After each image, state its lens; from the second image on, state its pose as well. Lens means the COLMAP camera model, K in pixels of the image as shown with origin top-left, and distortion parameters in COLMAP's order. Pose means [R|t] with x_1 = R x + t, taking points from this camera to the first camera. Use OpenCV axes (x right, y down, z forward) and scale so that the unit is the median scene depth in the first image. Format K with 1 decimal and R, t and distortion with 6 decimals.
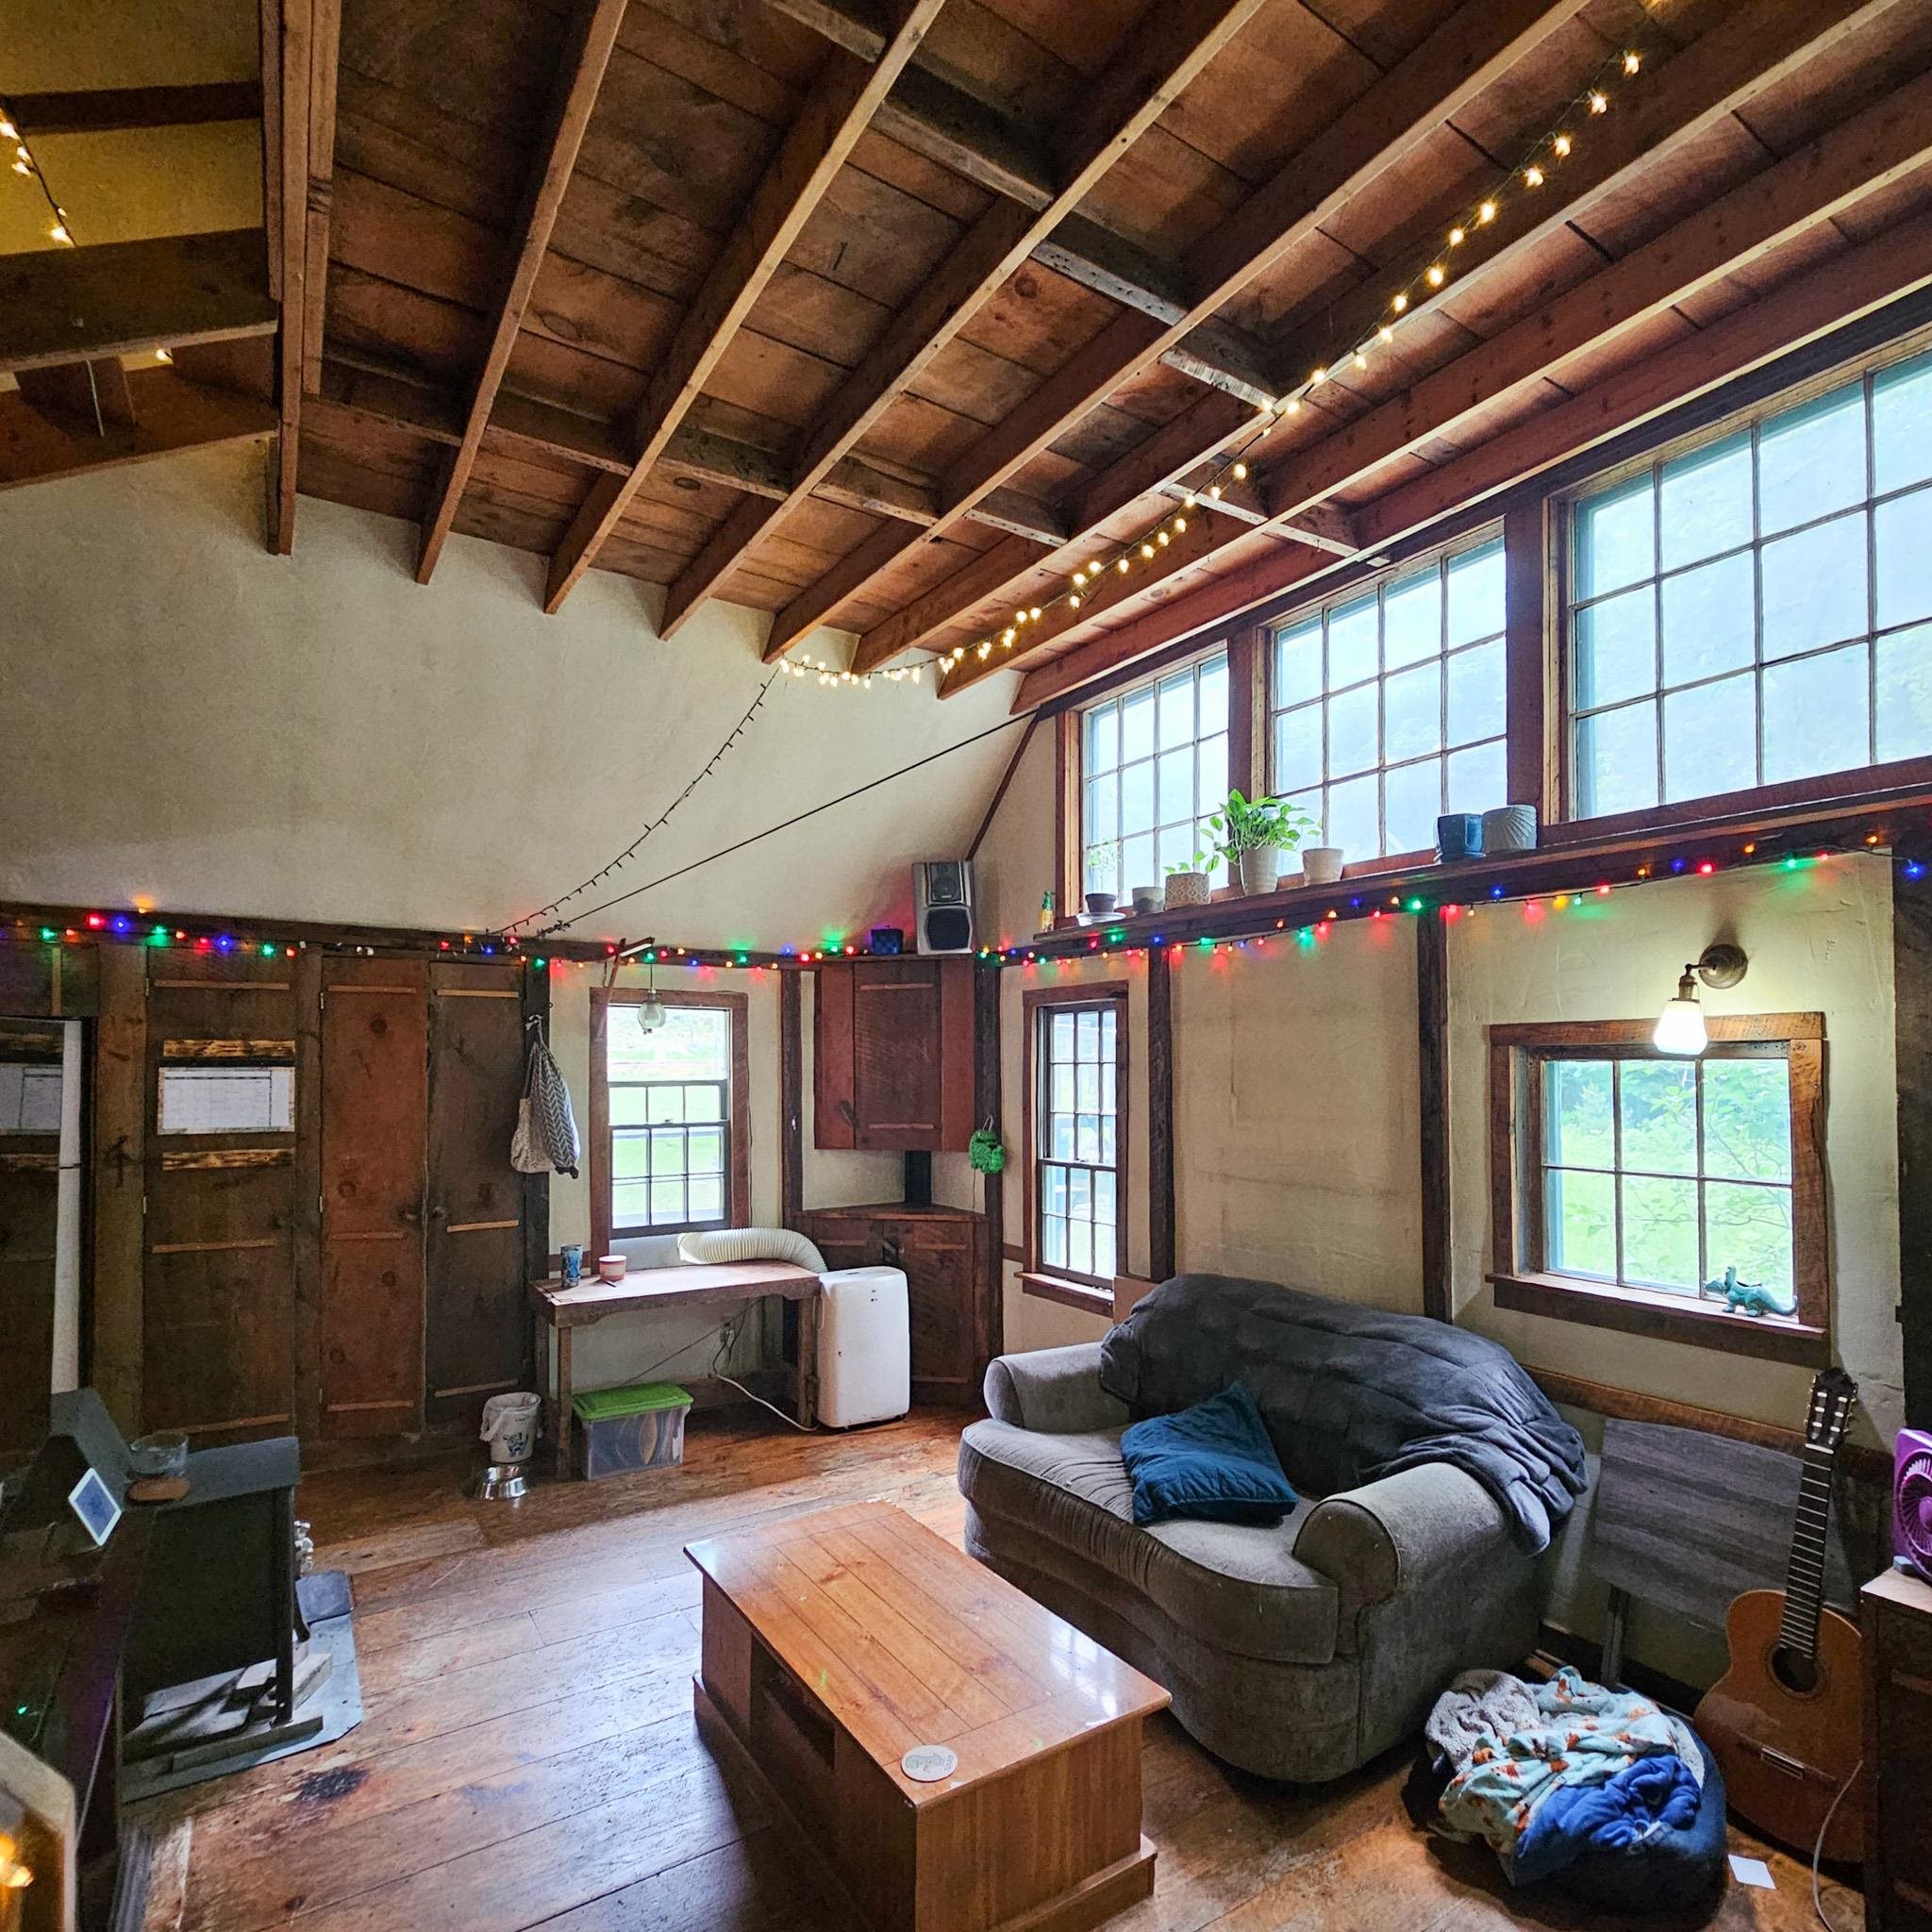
lens RADIAL K [[1093.9, 0, 996.7], [0, 1093.9, 1044.0], [0, 0, 1]] dist [-0.000276, 0.022614]
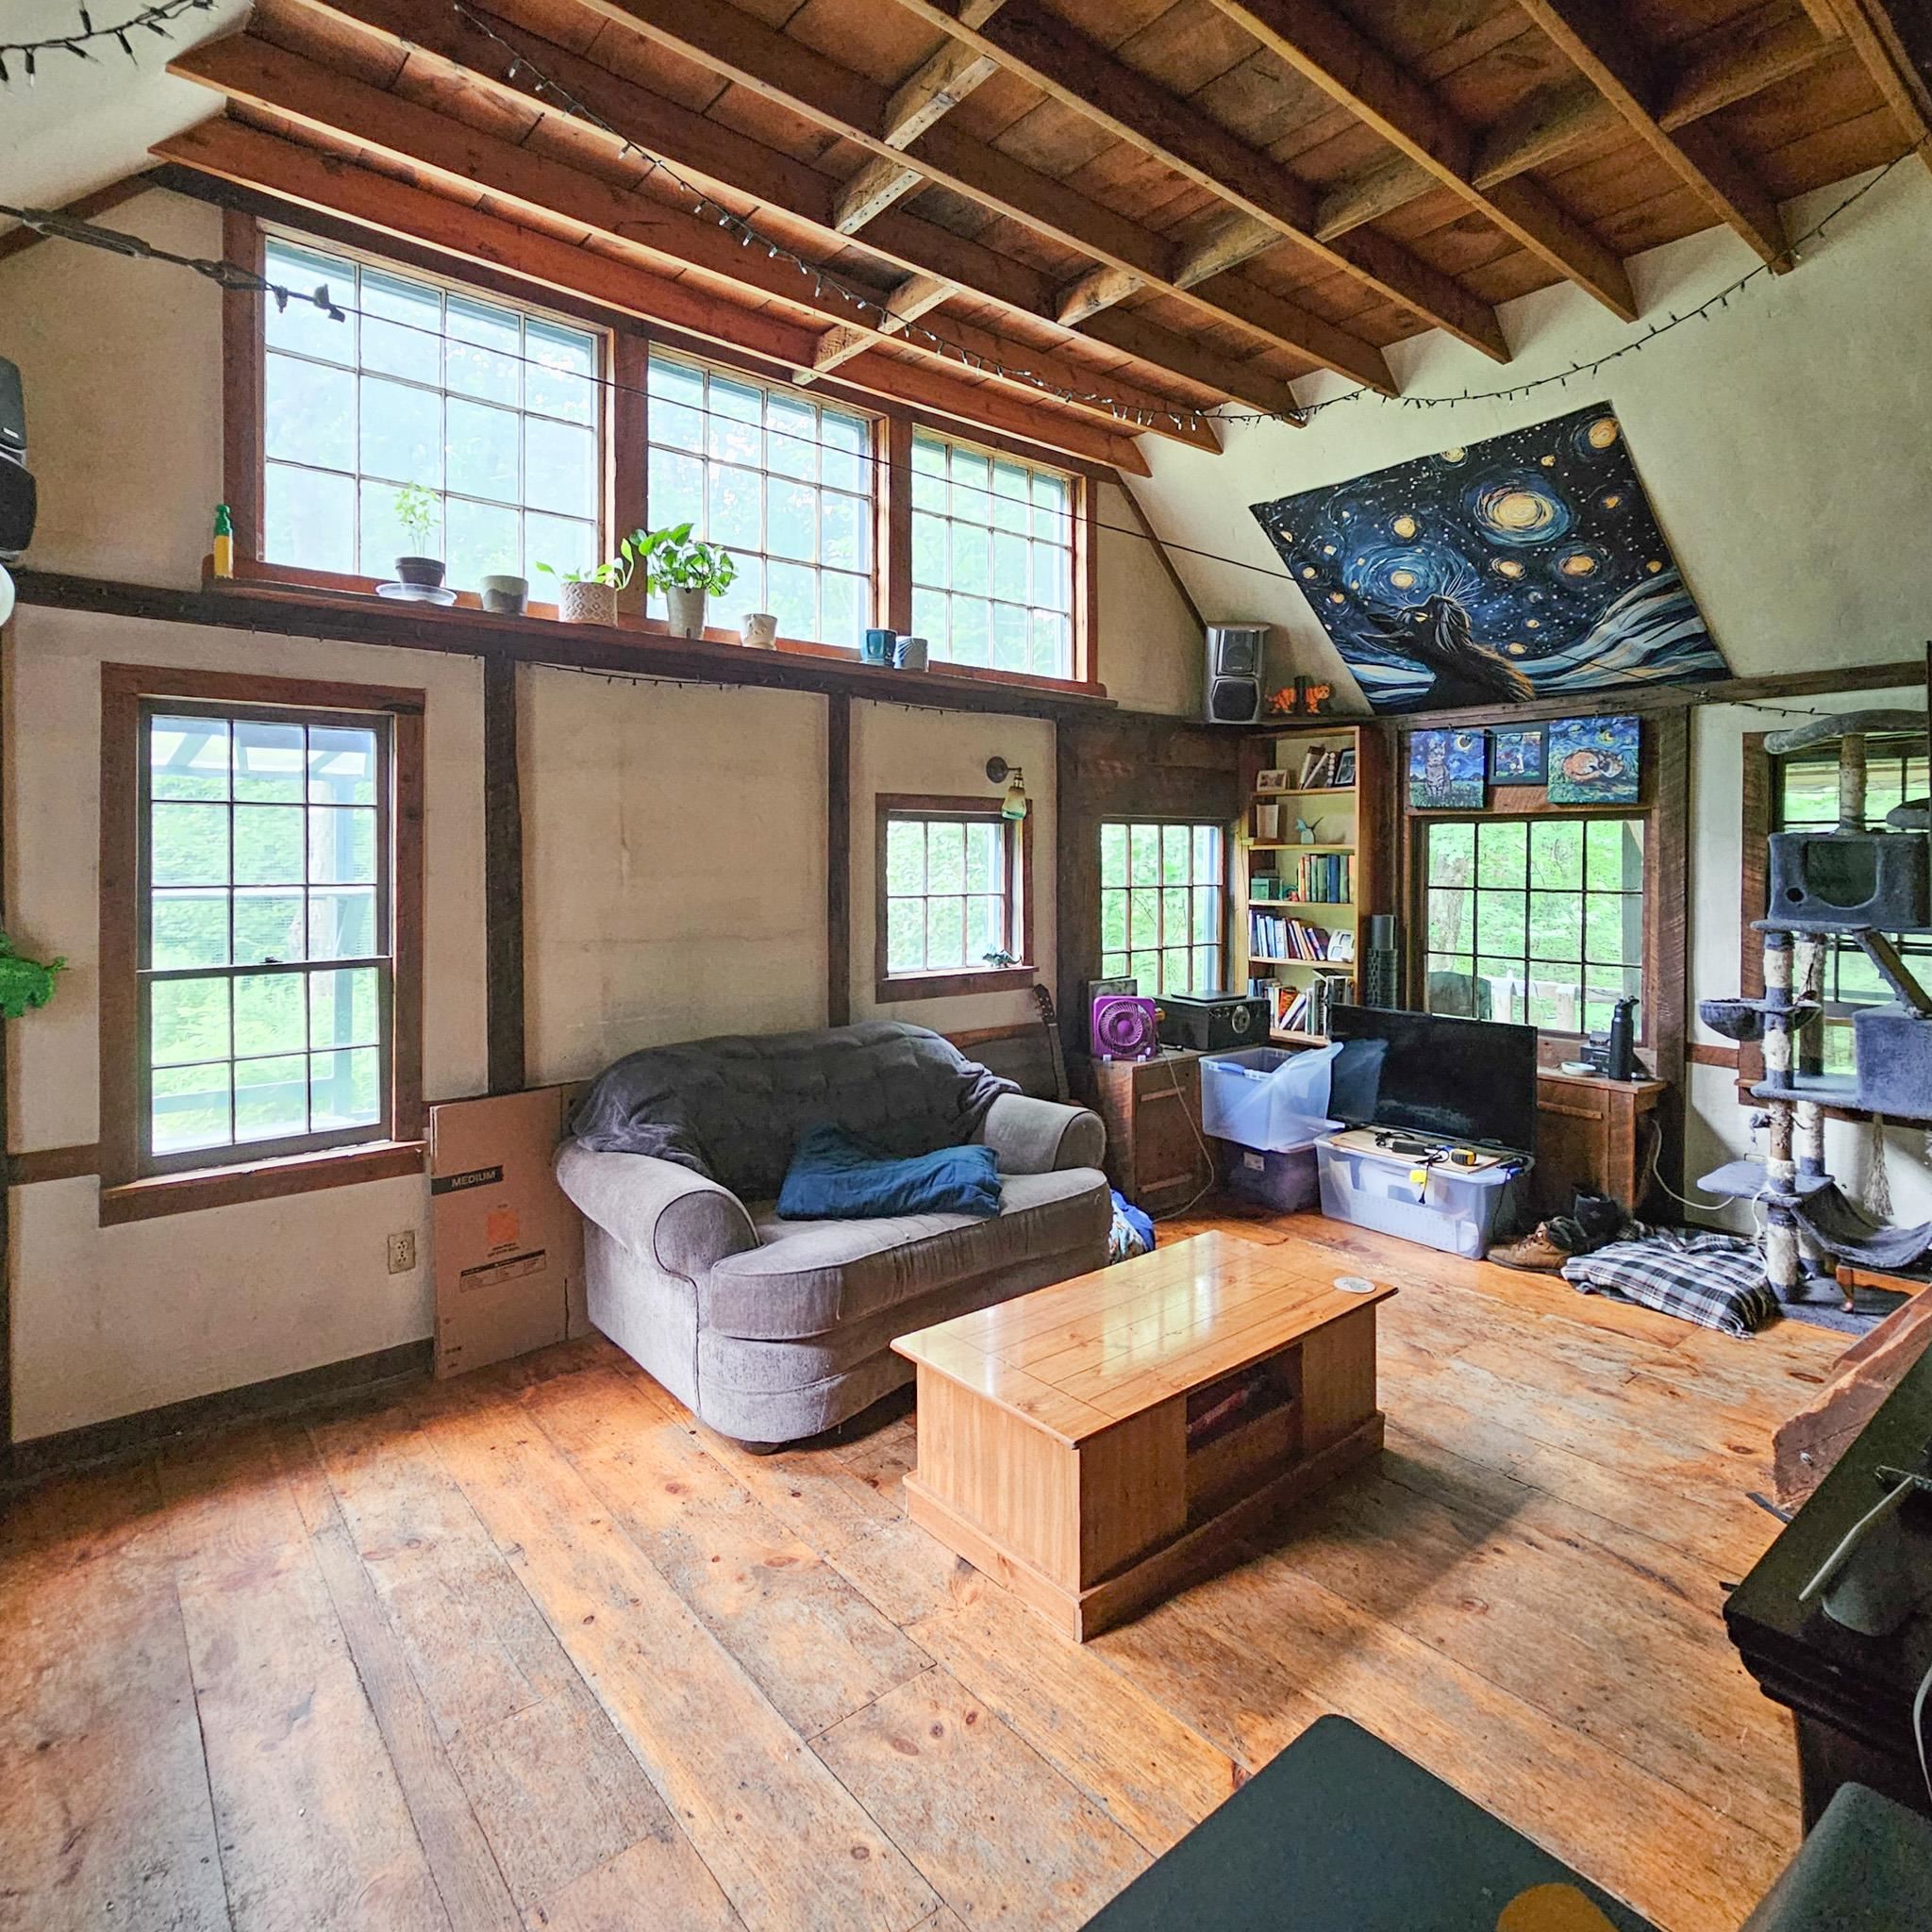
lens RADIAL K [[1099.1, 0, 968.9], [0, 1099.1, 856.9], [0, 0, 1]] dist [-0.000379, 0.000320]
pose [[-0.100030, -0.001396, 0.994983, -0.638591], [-0.023487, 0.999724, -0.000958, 0.042324], [-0.994707, -0.023465, -0.100035, 0.730822]]
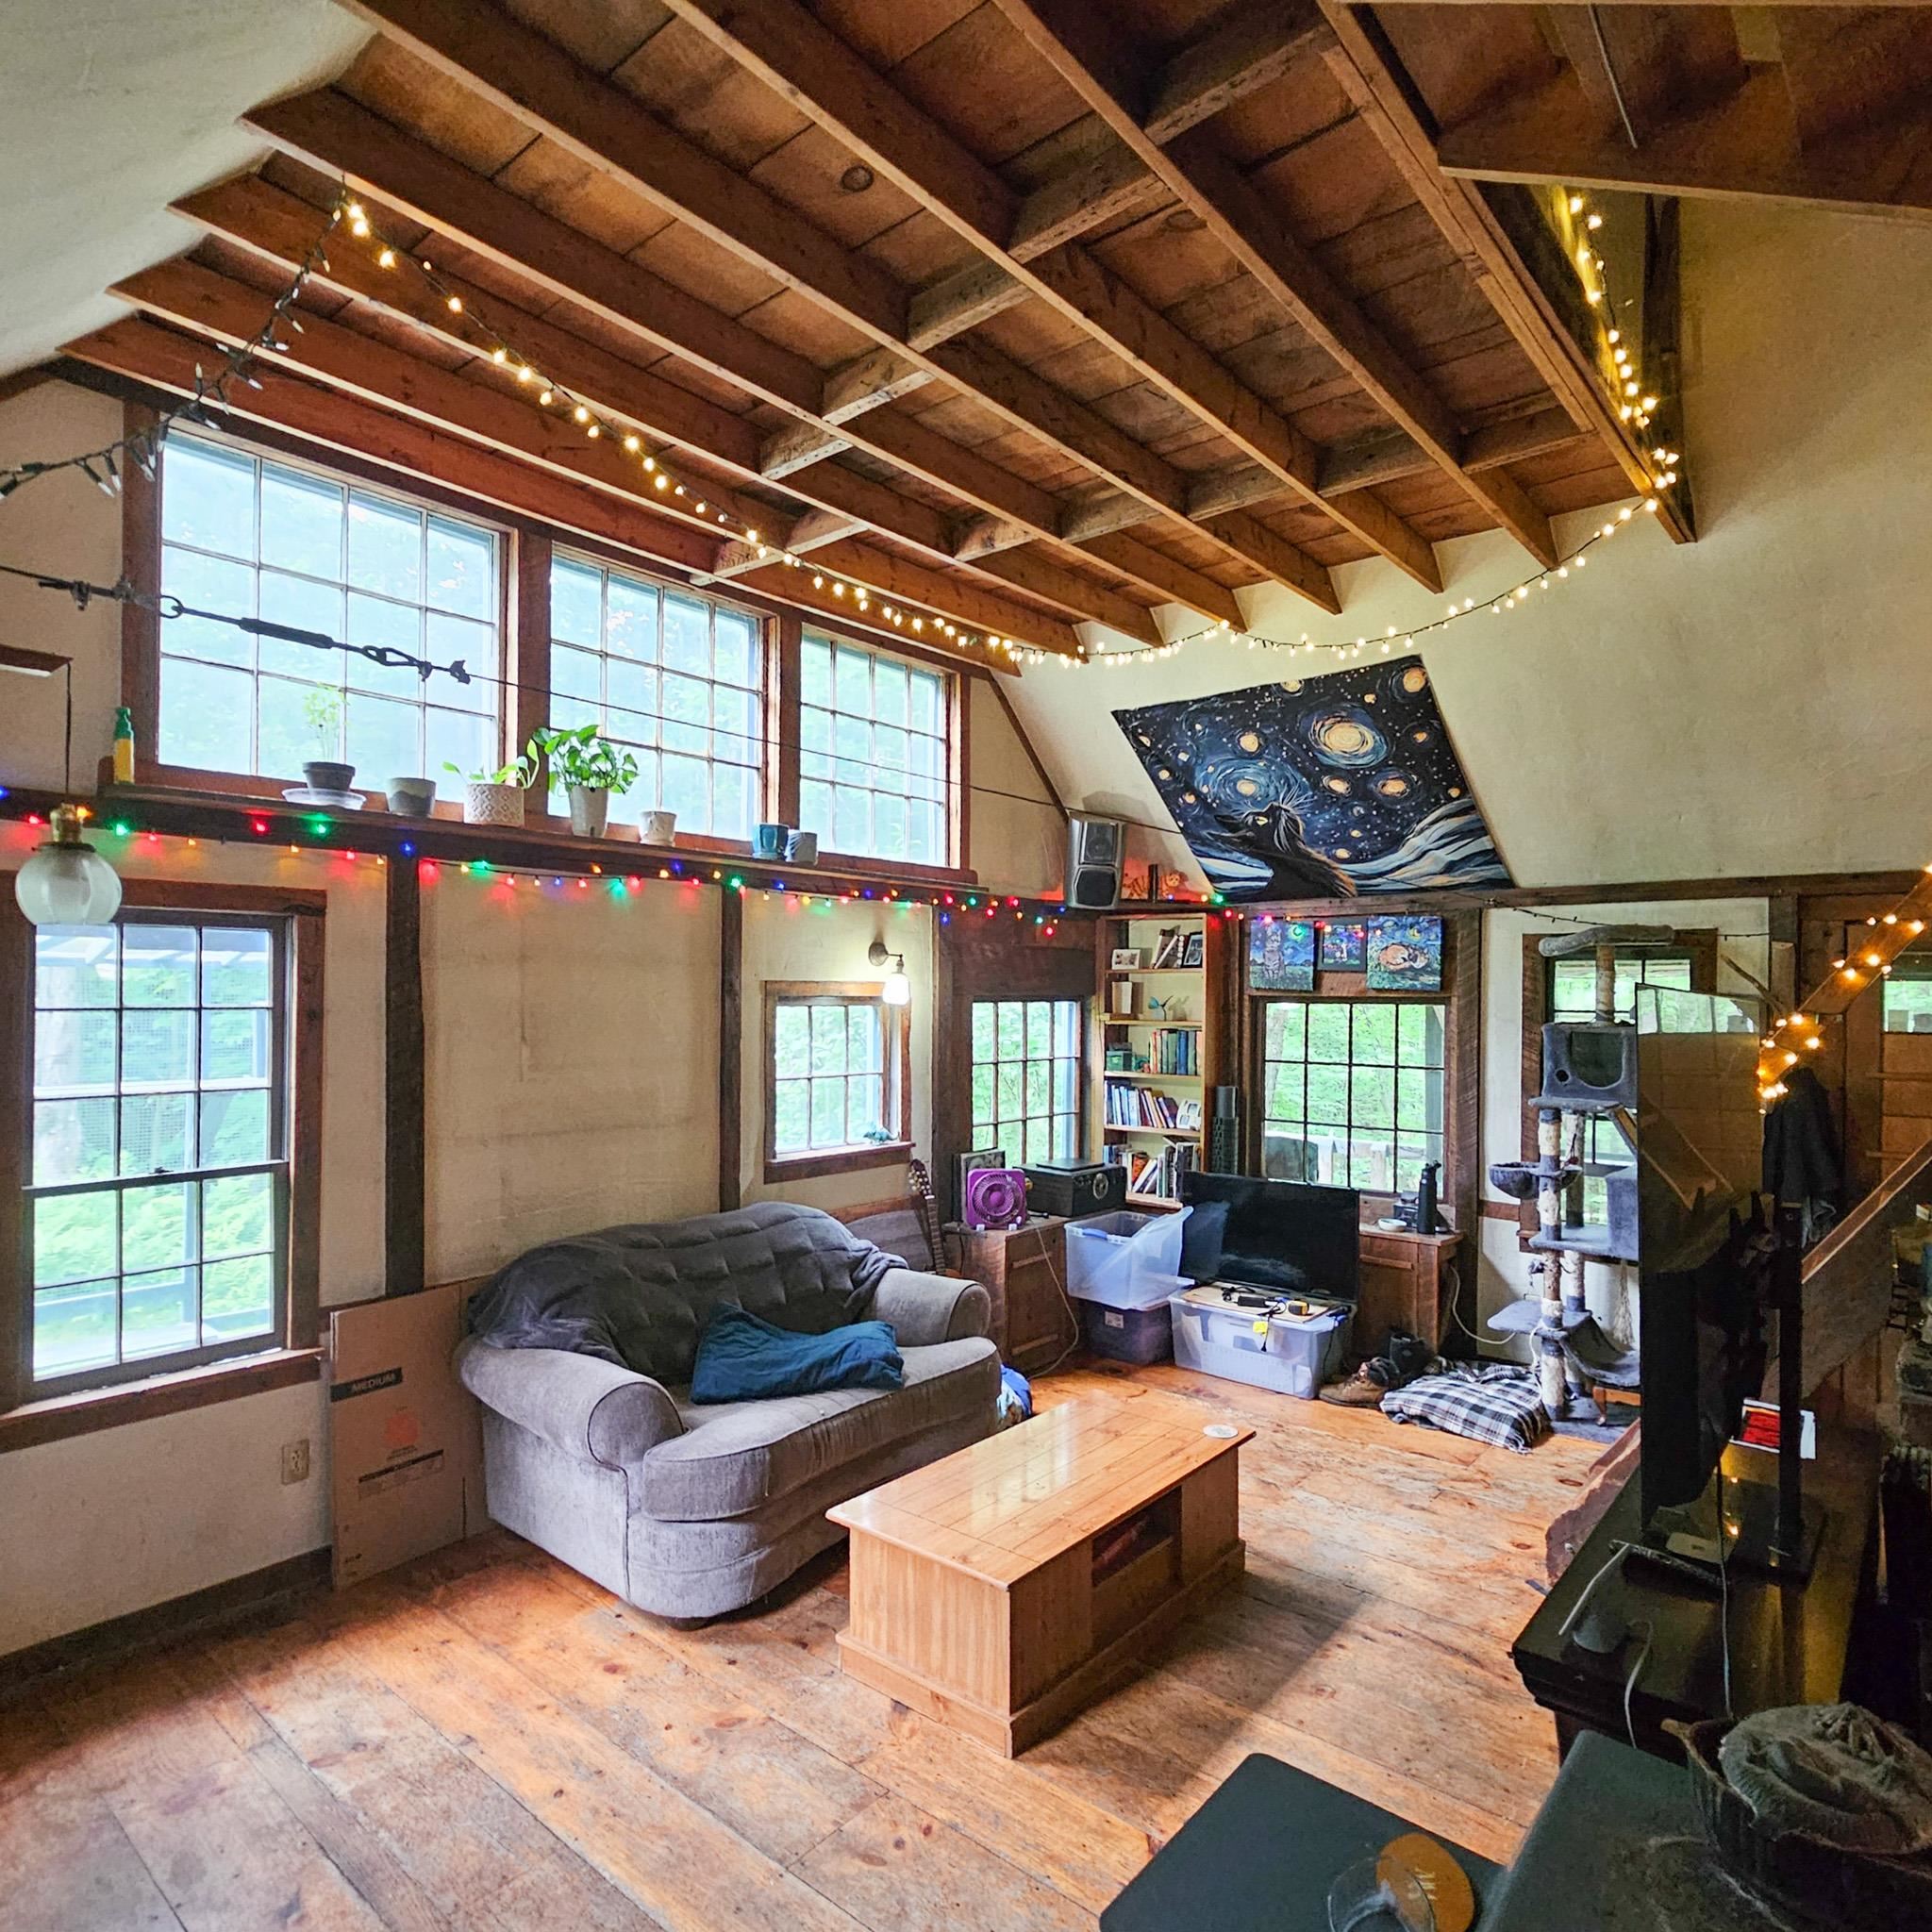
lens RADIAL K [[1148.1, 0, 998.3], [0, 1148.1, 986.2], [0, 0, 1]] dist [0.001993, -0.000284]
pose [[-0.281983, 0.005254, 0.959405, -0.724602], [-0.026029, 0.999575, -0.013125, 0.000760], [-0.959066, -0.028673, -0.281727, 0.806987]]
